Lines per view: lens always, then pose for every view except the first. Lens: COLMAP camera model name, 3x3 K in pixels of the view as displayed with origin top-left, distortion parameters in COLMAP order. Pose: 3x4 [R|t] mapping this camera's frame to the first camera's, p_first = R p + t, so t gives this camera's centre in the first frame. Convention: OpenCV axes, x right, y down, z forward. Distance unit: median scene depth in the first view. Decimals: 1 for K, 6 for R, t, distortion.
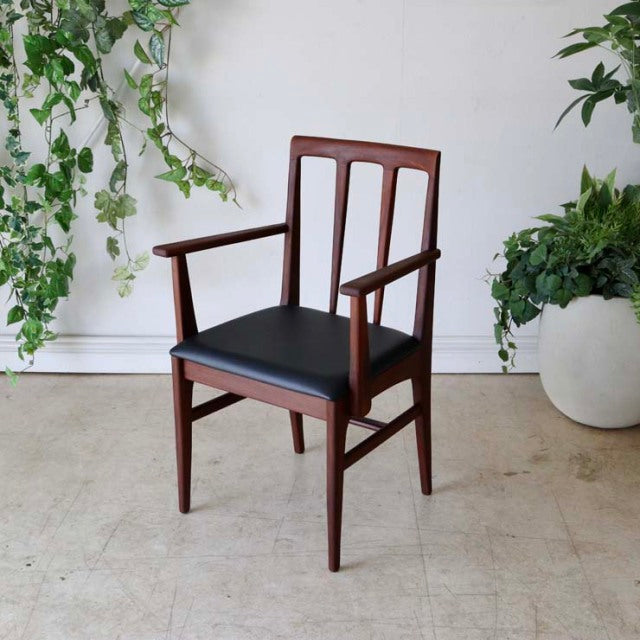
lens RADIAL K [[1215.1, 0, 313.8], [0, 1215.1, 320.1], [0, 0, 1]] dist [0.004665, 0.000000]
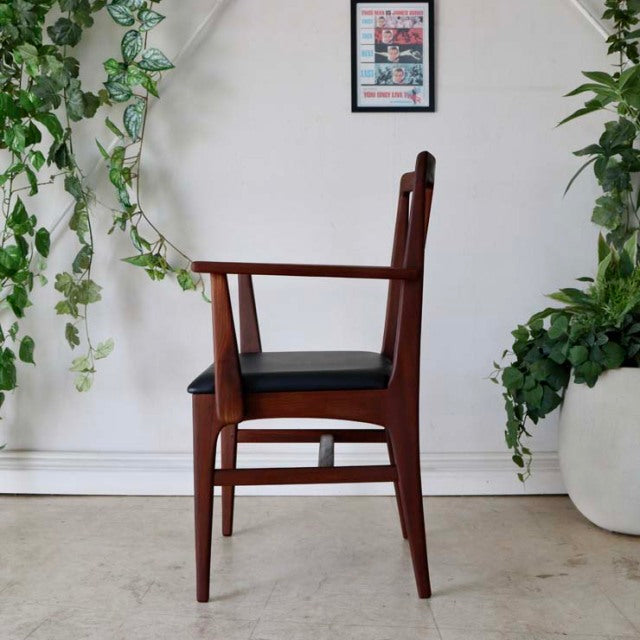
lens RADIAL K [[1007.3, 0, 312.3], [0, 1007.3, 329.0], [0, 0, 1]] dist [-0.064844, 0.000000]
pose [[0.999889, 0.002952, 0.014579, -0.001163], [0.001033, 0.963961, -0.266041, 0.137596], [-0.014839, 0.266027, 0.963851, 0.308612]]
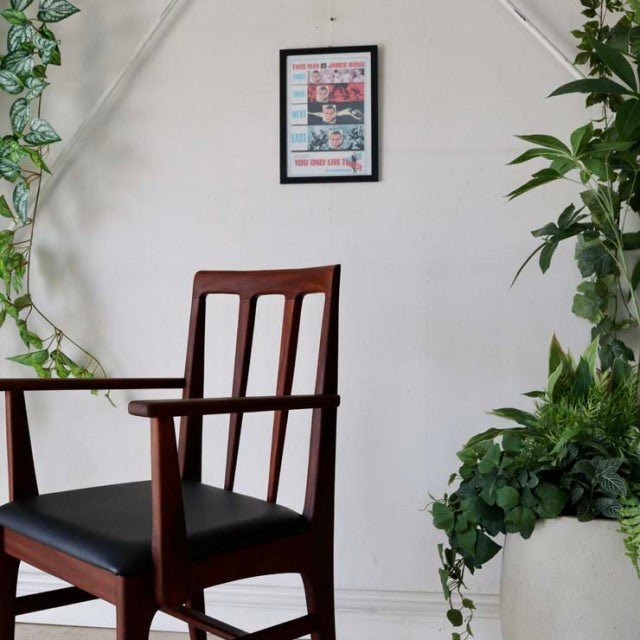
lens RADIAL K [[1007.3, 0, 323.3], [0, 1007.3, 318.5], [0, 0, 1]] dist [-0.064844, 0.000000]
pose [[0.989724, 0.007138, -0.142815, 0.171701], [-0.050059, 0.952849, -0.299287, 0.045383], [0.133945, 0.303361, 0.943414, 0.425375]]
